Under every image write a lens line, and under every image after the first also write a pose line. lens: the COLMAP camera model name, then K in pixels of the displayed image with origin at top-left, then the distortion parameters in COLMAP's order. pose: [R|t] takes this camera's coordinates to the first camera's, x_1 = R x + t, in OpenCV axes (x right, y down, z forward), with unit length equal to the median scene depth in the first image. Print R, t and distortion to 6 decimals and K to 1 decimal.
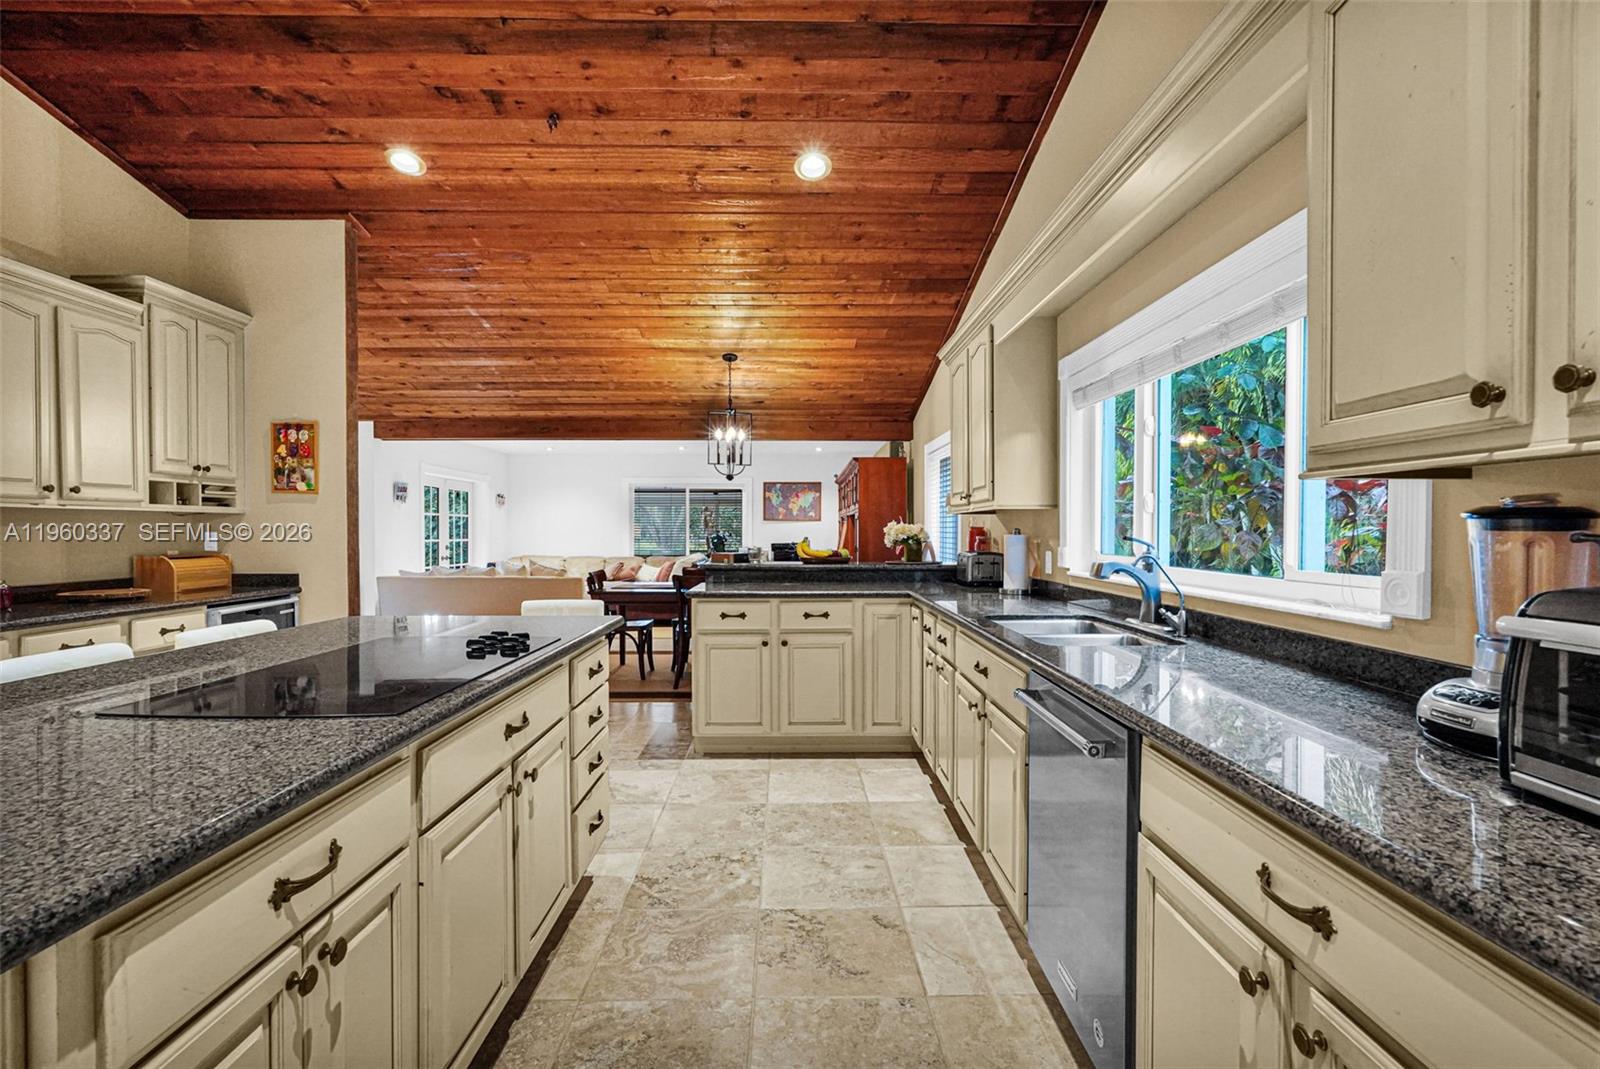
lens RADIAL K [[729.0, 0, 800.0], [0, 729.0, 534.5], [0, 0, 1]] dist [-0.018339, 0.008985]
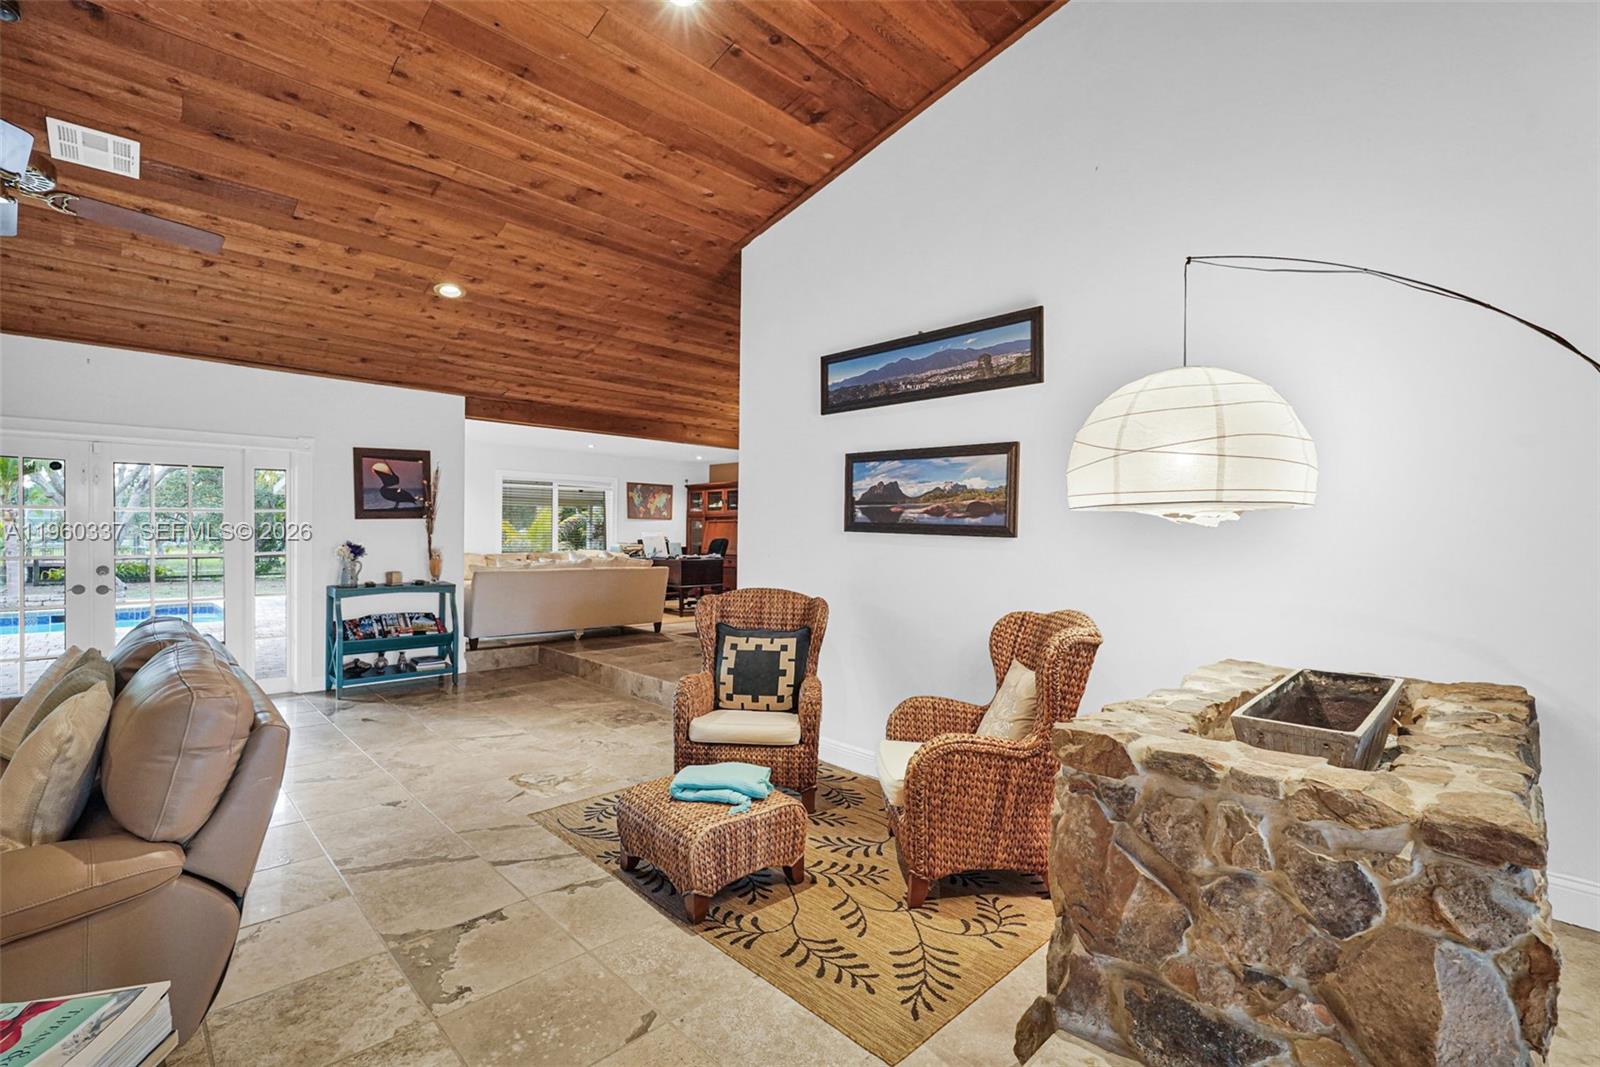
lens RADIAL K [[729.0, 0, 800.0], [0, 729.0, 533.5], [0, 0, 1]] dist [-0.018339, 0.008985]
pose [[0.725624, 0.008170, 0.688043, -1.536868], [-0.004789, 0.999965, -0.006824, 0.022538], [-0.688074, 0.001657, 0.725638, 0.144943]]
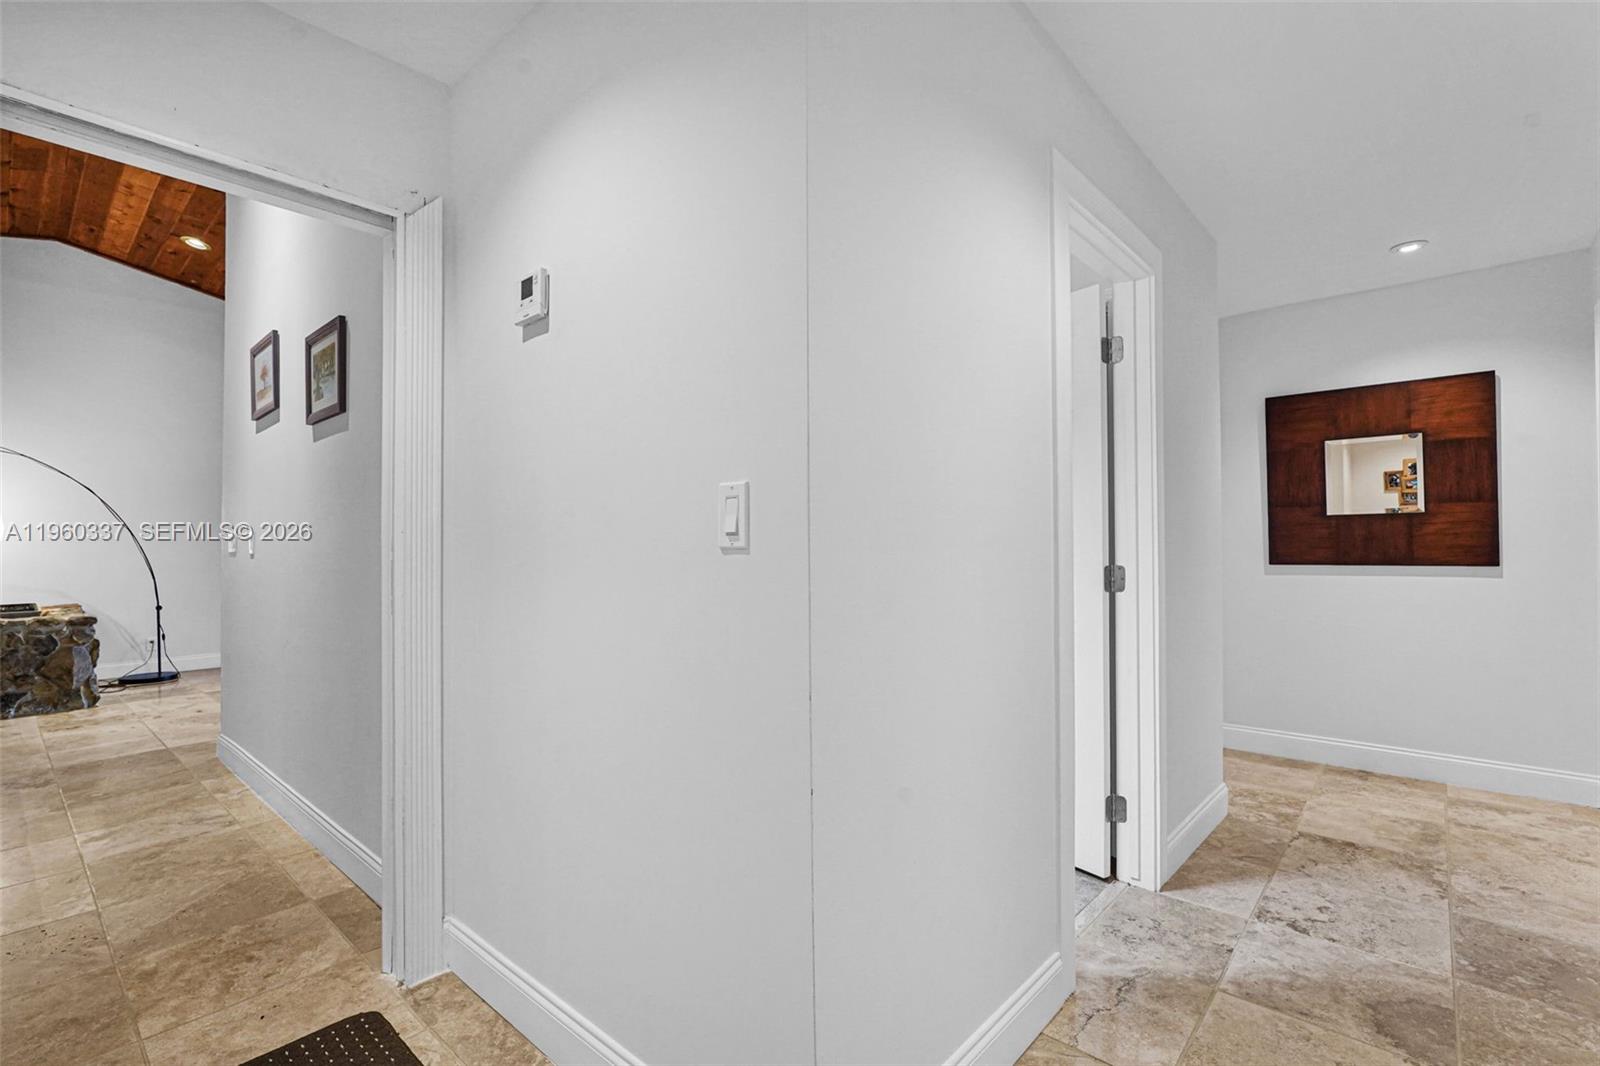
lens RADIAL K [[725.0, 0, 793.7], [0, 725.0, 532.3], [0, 0, 1]] dist [-0.020226, 0.009899]
pose [[-0.733454, 0.010952, 0.679650, -2.840343], [0.008281, 0.999940, -0.007177, 0.004940], [-0.679688, 0.000364, -0.733501, 0.237574]]
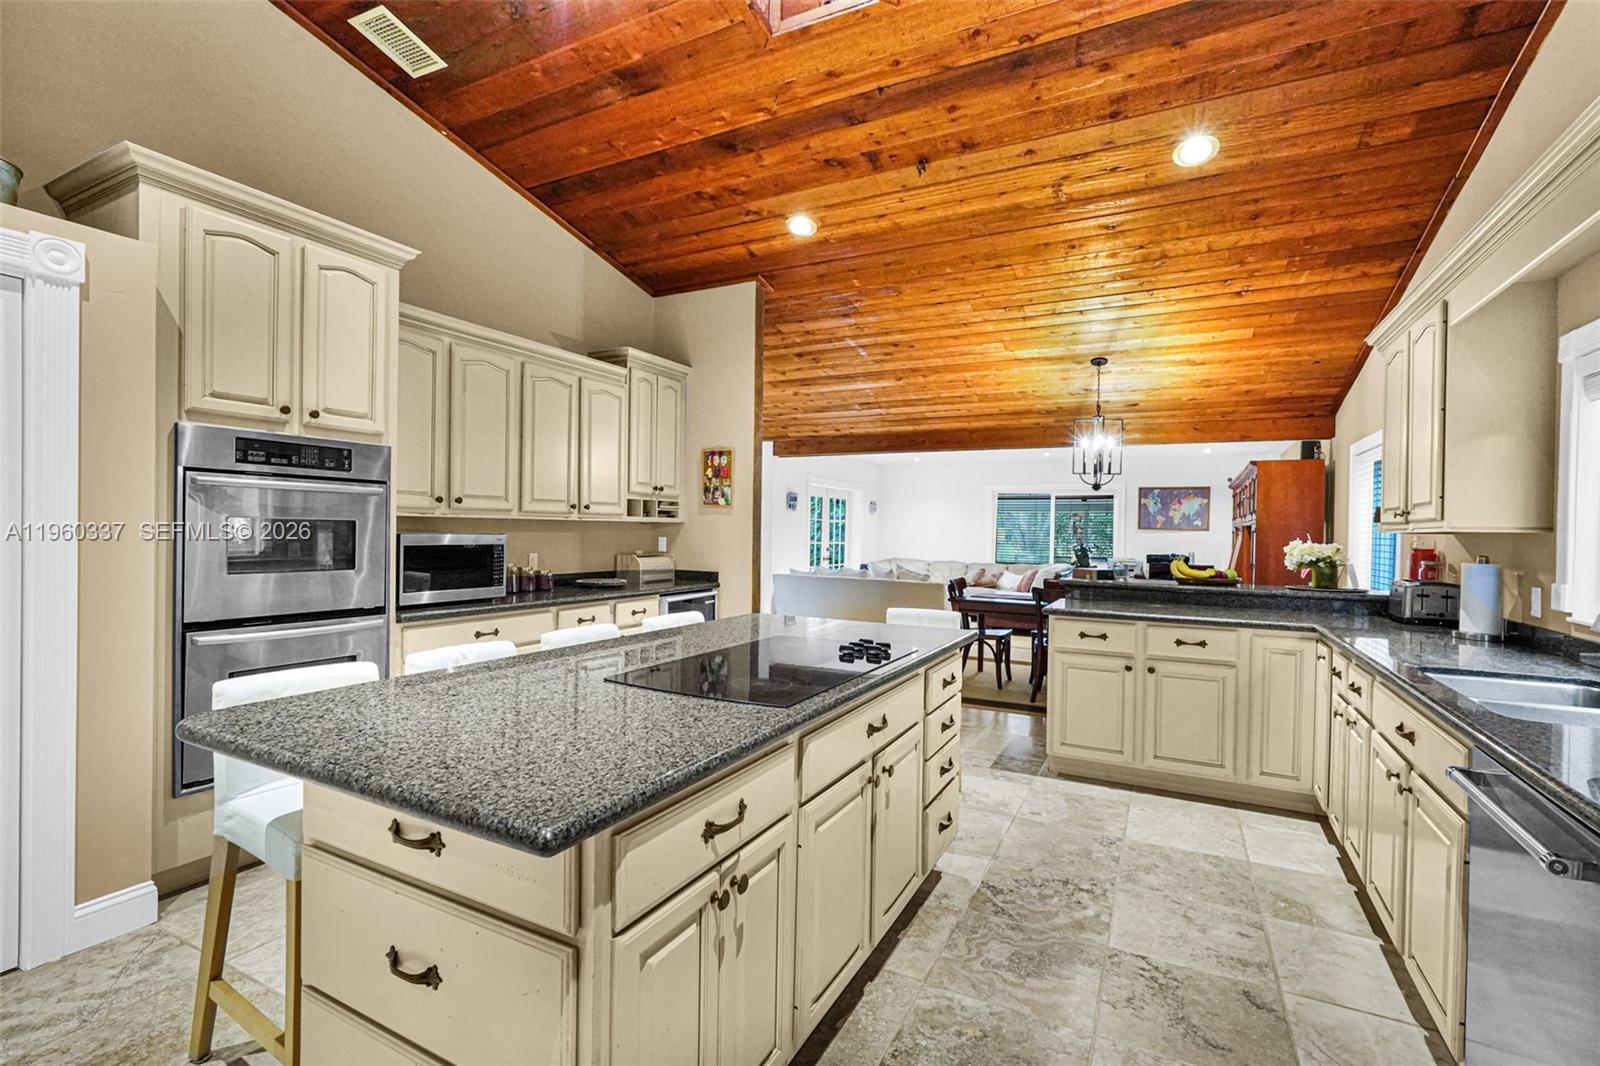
lens RADIAL K [[725.0, 0, 793.7], [0, 725.0, 532.3], [0, 0, 1]] dist [-0.020226, 0.009899]
pose [[0.877324, 0.017814, -0.479567, 0.014896], [-0.020472, 0.999790, -0.000315, -0.015721], [0.479461, 0.010094, 0.877505, -0.027898]]
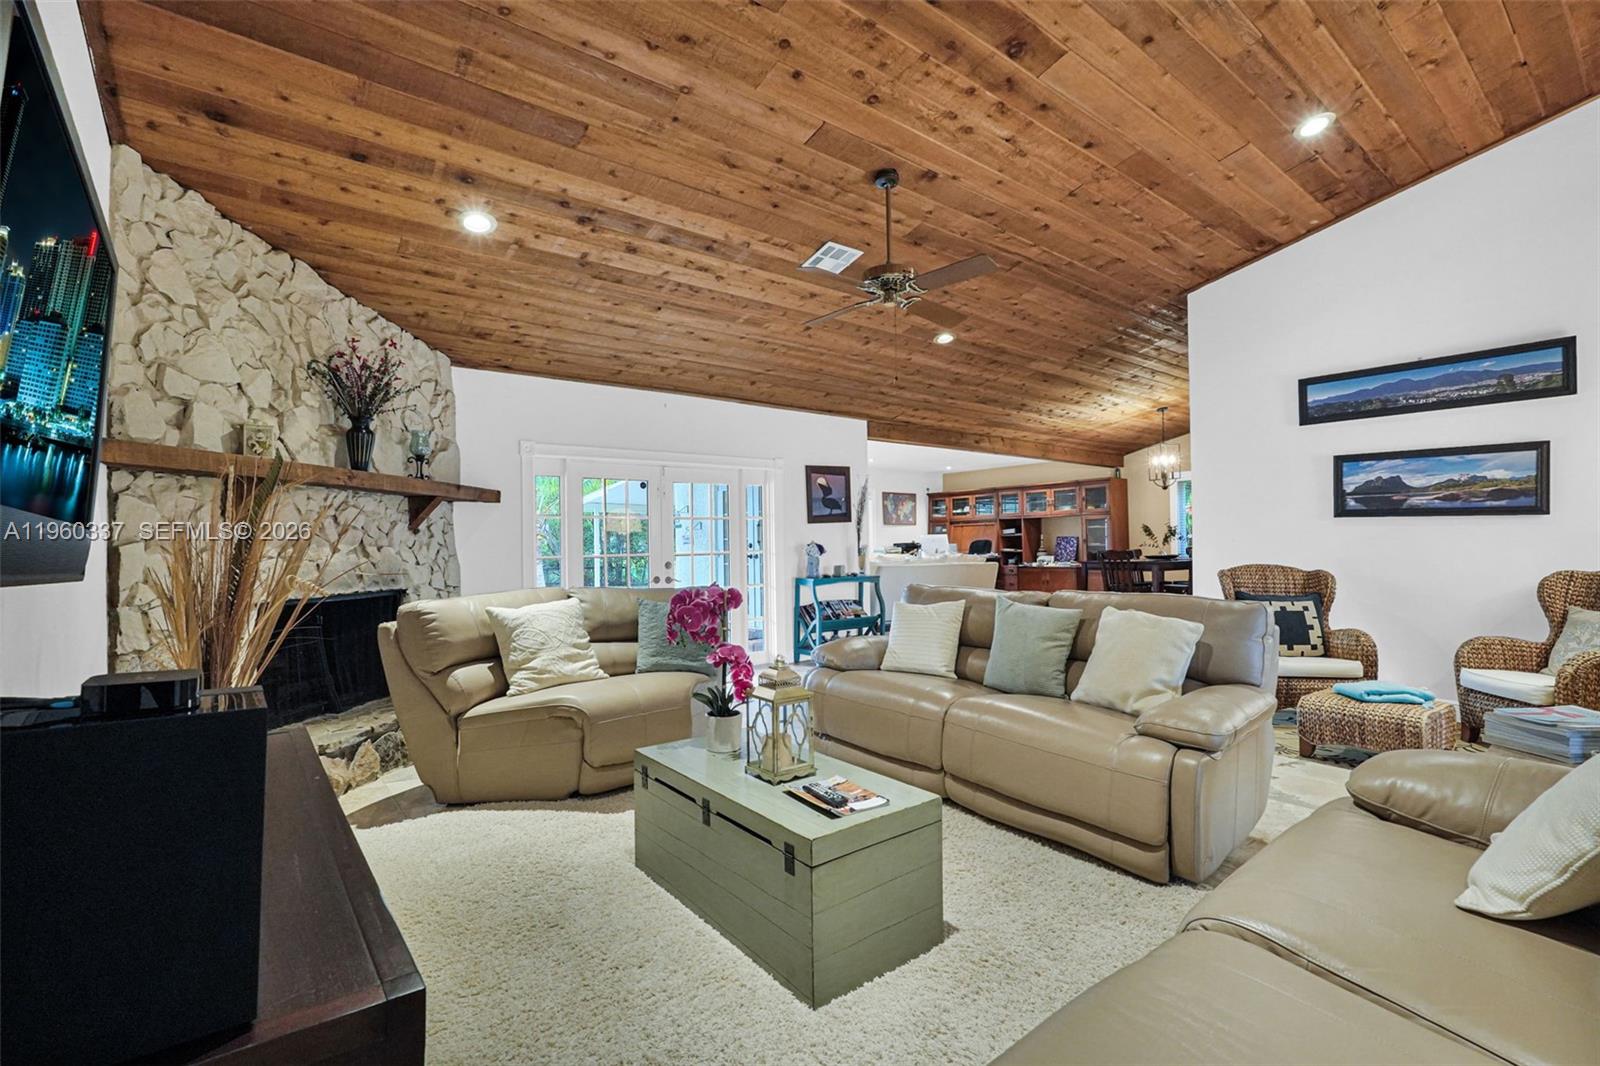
lens RADIAL K [[729.0, 0, 800.0], [0, 729.0, 533.0], [0, 0, 1]] dist [-0.018339, 0.008985]
pose [[0.790970, 0.001061, 0.611855, -2.255967], [0.017056, 0.999572, -0.023783, 0.051906], [-0.611618, 0.029248, 0.790613, 0.391338]]
